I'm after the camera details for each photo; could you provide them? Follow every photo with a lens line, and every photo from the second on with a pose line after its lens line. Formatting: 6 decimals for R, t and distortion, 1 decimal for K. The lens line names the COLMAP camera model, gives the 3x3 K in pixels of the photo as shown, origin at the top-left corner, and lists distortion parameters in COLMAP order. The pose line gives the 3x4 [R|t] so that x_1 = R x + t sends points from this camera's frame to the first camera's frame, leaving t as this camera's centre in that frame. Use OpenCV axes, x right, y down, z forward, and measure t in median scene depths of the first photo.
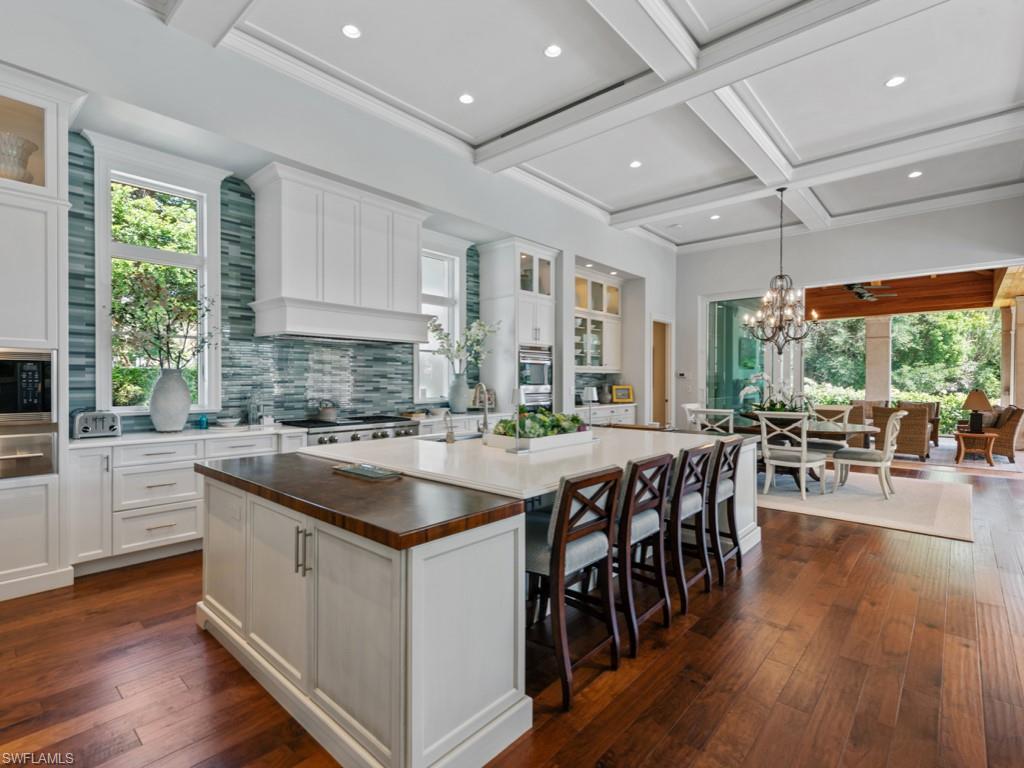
lens RADIAL K [[495.0, 0, 512.0], [0, 495.0, 384.0], [0, 0, 1]] dist [0.011124, -0.001067]
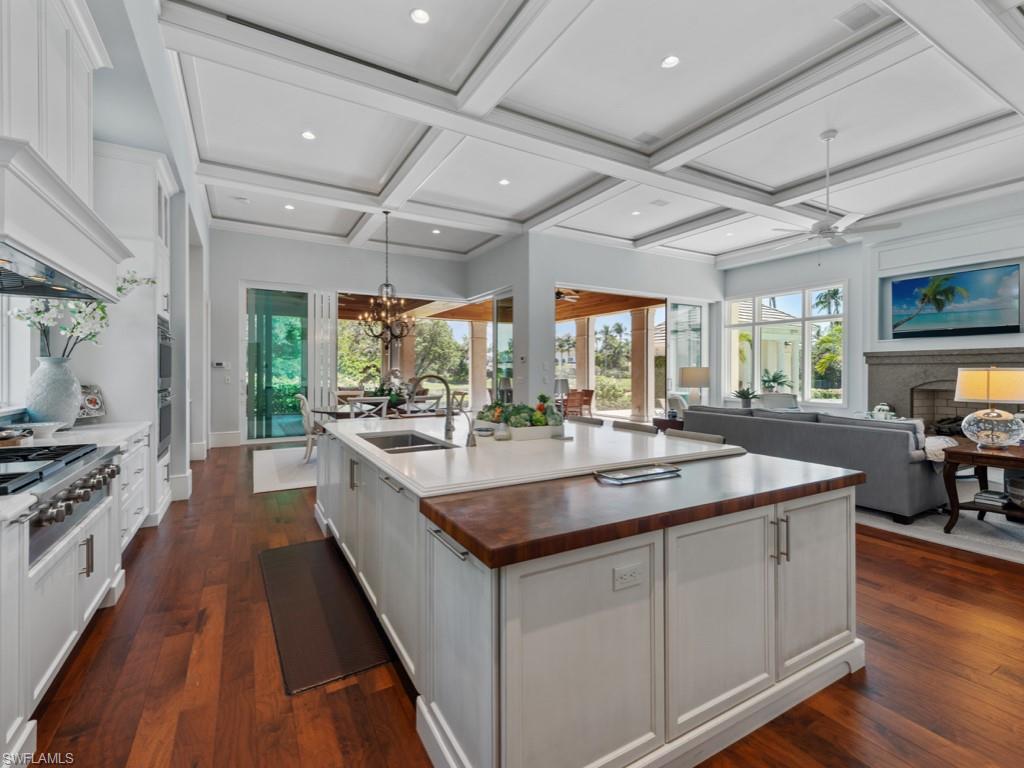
lens RADIAL K [[462.6, 0, 511.1], [0, 462.6, 370.7], [0, 0, 1]] dist [0.001771, 0.000261]
pose [[0.316191, 0.000198, 0.948696, -0.363006], [0.007887, 0.999965, -0.002837, 0.000276], [-0.948663, 0.008379, 0.316178, 0.300250]]
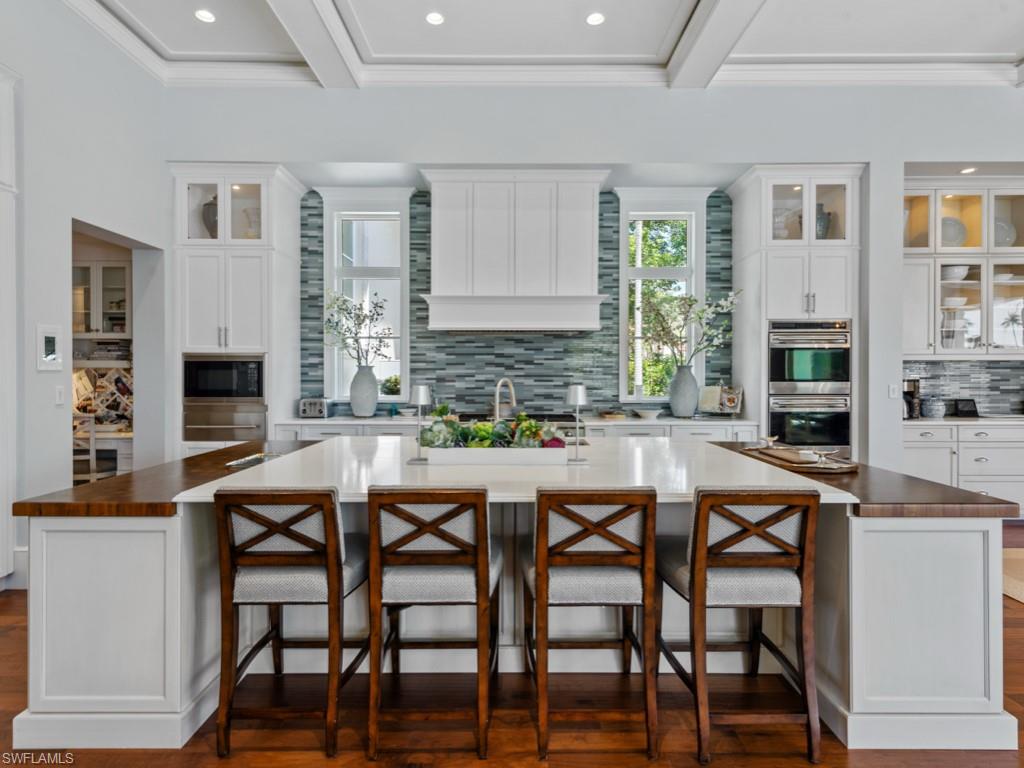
lens RADIAL K [[570.7, 0, 510.9], [0, 570.7, 378.8], [0, 0, 1]] dist [0.006018, 0.000133]
pose [[0.666456, 0.000009, -0.745544, 0.315755], [-0.004235, 0.999984, -0.003774, 0.003549], [0.745532, 0.005673, 0.666446, 0.185592]]
